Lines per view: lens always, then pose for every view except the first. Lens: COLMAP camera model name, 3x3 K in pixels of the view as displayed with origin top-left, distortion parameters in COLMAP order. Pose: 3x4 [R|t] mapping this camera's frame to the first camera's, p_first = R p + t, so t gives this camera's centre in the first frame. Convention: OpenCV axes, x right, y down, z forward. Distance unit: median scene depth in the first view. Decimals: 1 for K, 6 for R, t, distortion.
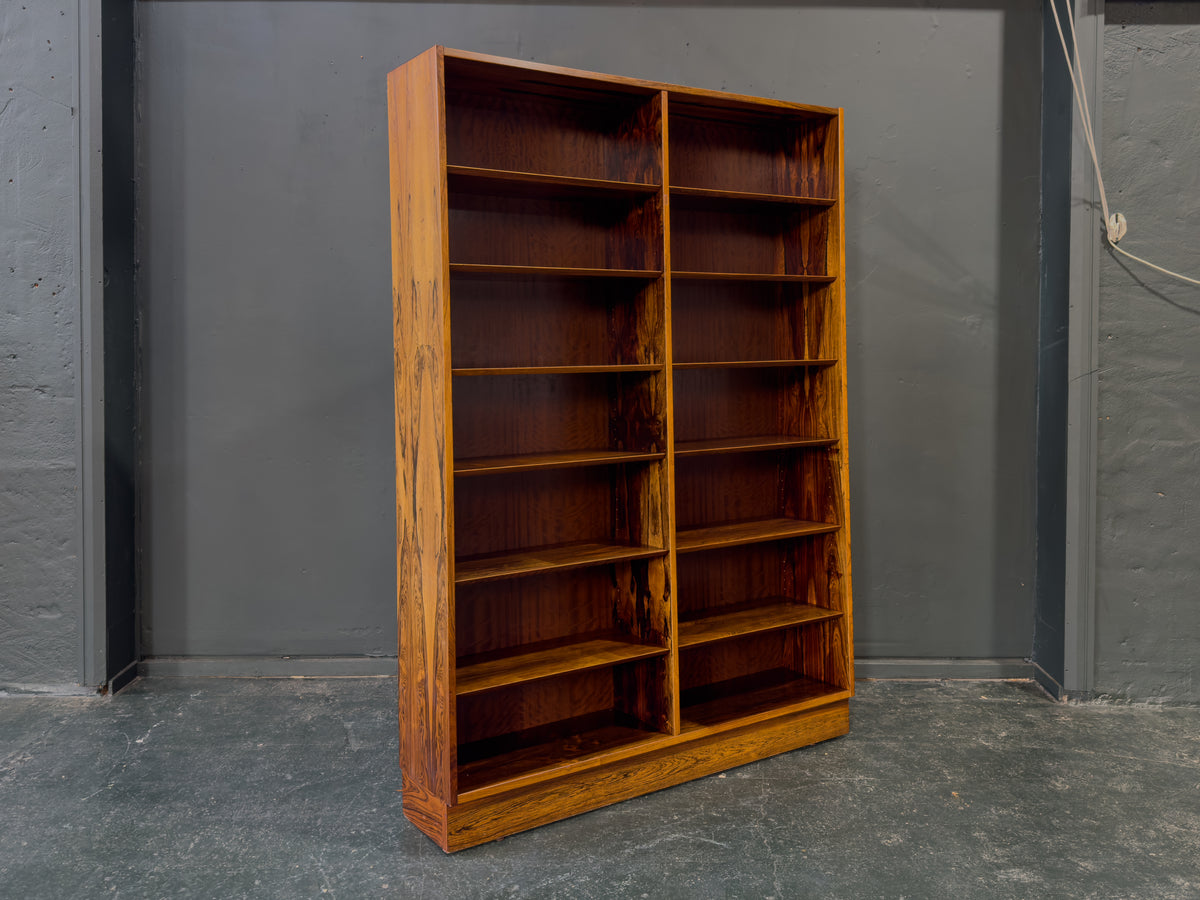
lens RADIAL K [[1059.8, 0, 601.5], [0, 1059.8, 337.3], [0, 0, 1]] dist [0.122903, -0.317566]
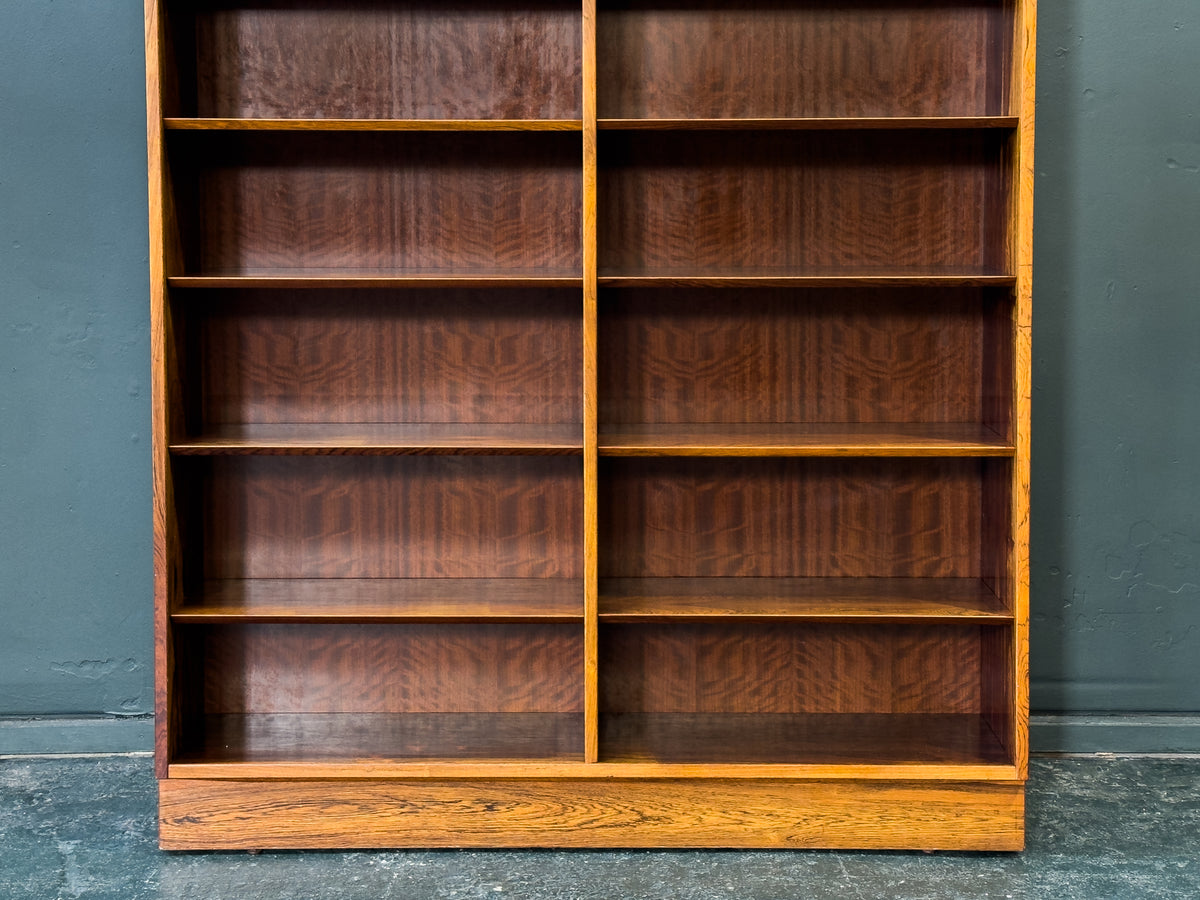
lens RADIAL K [[2078.3, 0, 566.9], [0, 2078.3, 269.1], [0, 0, 1]] dist [0.100513, -0.023317]
pose [[0.828415, 0.049474, -0.557926, 0.653909], [-0.006558, 0.996880, 0.078660, 0.017257], [0.560077, -0.061505, 0.826154, 0.076446]]
